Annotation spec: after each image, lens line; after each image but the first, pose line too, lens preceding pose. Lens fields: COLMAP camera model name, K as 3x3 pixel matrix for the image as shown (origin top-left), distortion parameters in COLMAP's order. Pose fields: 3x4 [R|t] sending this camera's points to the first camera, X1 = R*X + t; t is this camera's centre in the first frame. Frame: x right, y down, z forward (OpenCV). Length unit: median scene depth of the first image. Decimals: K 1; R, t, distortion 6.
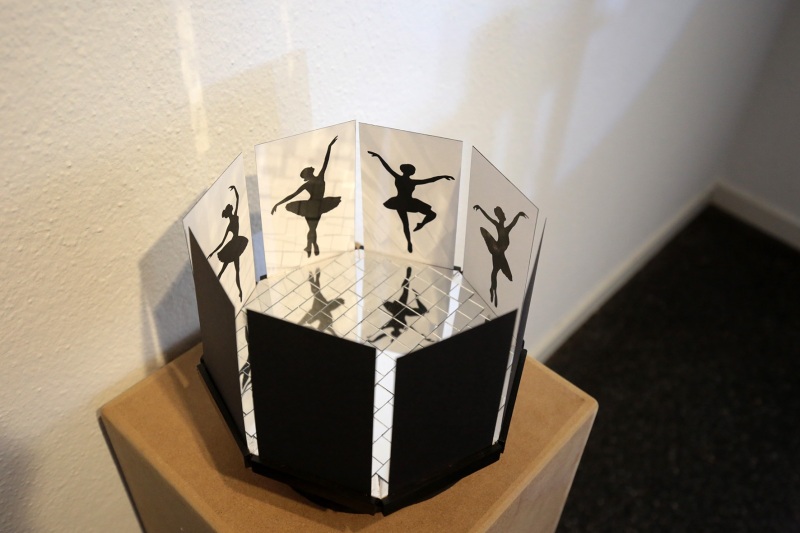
lens RADIAL K [[785.4, 0, 400.0], [0, 785.4, 266.5], [0, 0, 1]] dist [0.004999, 0.001525]
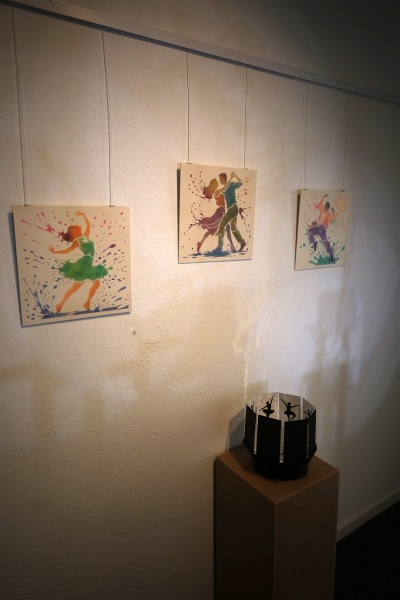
lens RADIAL K [[428.6, 0, 200.0], [0, 428.6, 300.0], [0, 0, 1]] dist [-0.002011, -0.000123]
pose [[0.973155, -0.003881, -0.230120, 0.081779], [-0.122386, 0.838049, -0.531692, 0.775499], [0.194915, 0.545582, 0.815076, -1.506546]]
